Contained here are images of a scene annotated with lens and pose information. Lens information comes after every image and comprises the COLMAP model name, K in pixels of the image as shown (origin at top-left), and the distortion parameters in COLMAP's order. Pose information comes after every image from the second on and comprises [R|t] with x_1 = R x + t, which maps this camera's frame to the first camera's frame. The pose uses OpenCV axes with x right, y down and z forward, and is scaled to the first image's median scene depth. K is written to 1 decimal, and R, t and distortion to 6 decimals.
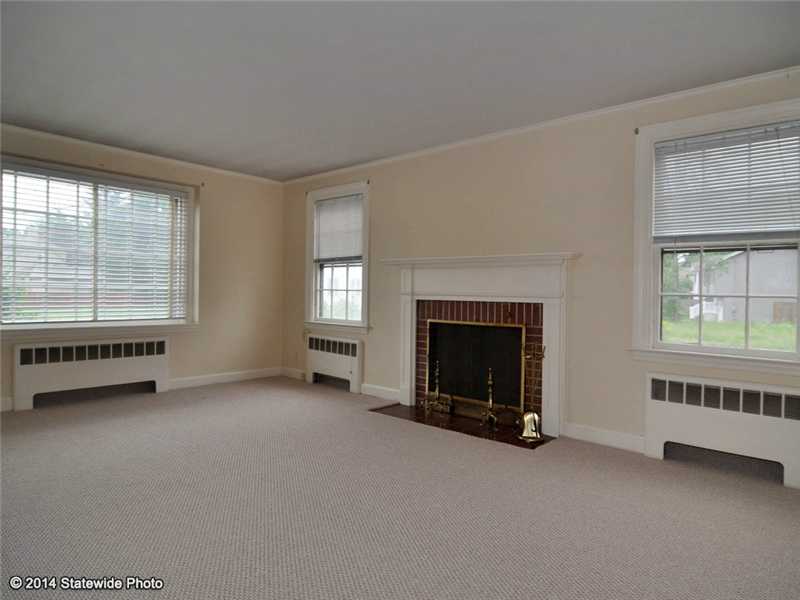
lens RADIAL K [[518.2, 0, 402.9], [0, 518.2, 284.4], [0, 0, 1]] dist [0.002890, 0.001087]
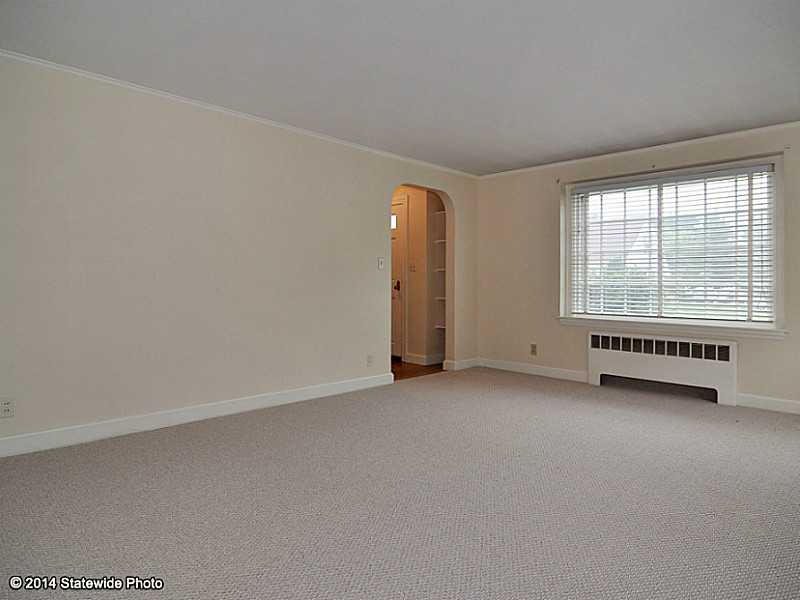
lens RADIAL K [[518.2, 0, 402.9], [0, 518.2, 284.4], [0, 0, 1]] dist [0.002890, 0.001087]
pose [[-0.092993, -0.017356, -0.995515, 0.497983], [0.008452, 0.999798, -0.018220, 0.020726], [0.995631, -0.010109, -0.092827, 0.608894]]
